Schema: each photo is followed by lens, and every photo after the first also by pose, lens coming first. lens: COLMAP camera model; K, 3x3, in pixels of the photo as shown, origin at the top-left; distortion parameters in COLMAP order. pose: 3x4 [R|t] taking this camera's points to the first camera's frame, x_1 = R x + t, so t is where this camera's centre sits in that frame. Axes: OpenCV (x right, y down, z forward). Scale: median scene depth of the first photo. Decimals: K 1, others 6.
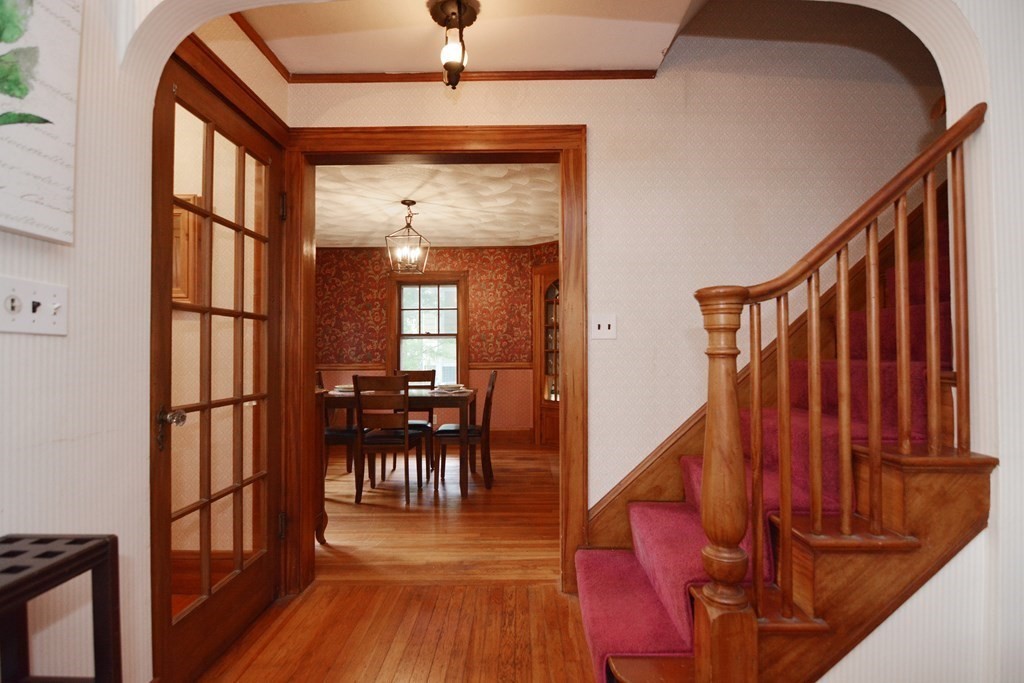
lens RADIAL K [[502.8, 0, 517.0], [0, 502.8, 344.1], [0, 0, 1]] dist [-0.018046, 0.001473]
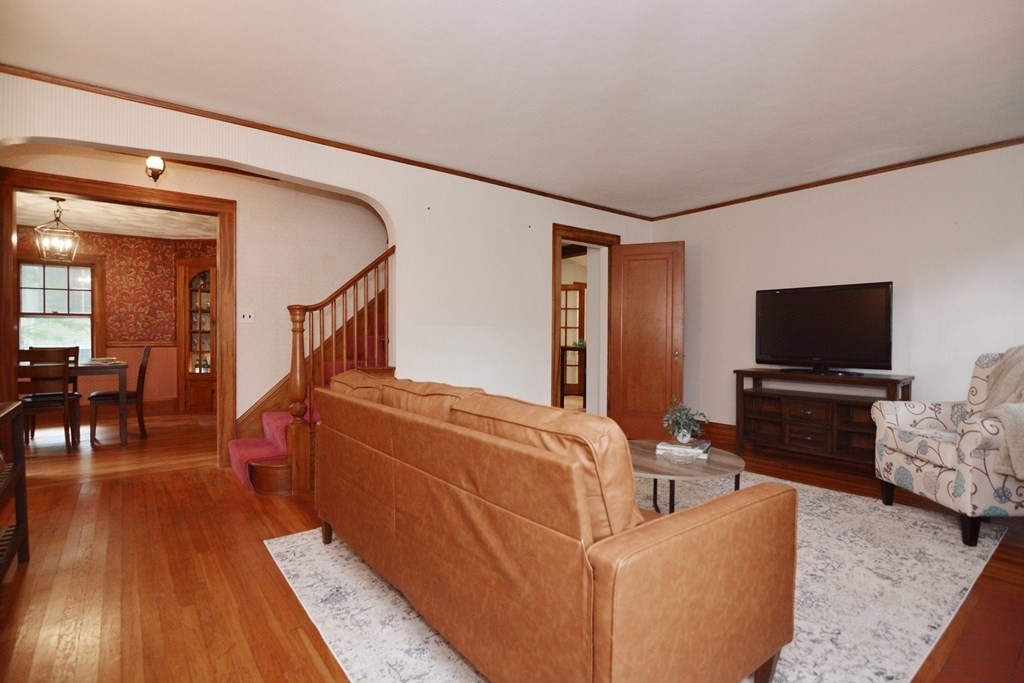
lens RADIAL K [[502.8, 0, 518.0], [0, 502.8, 344.1], [0, 0, 1]] dist [-0.018046, 0.001473]
pose [[0.781175, -0.001125, 0.624312, -0.072811], [-0.017947, 0.999545, 0.024257, 0.001376], [-0.624055, -0.030154, 0.780799, -0.394257]]
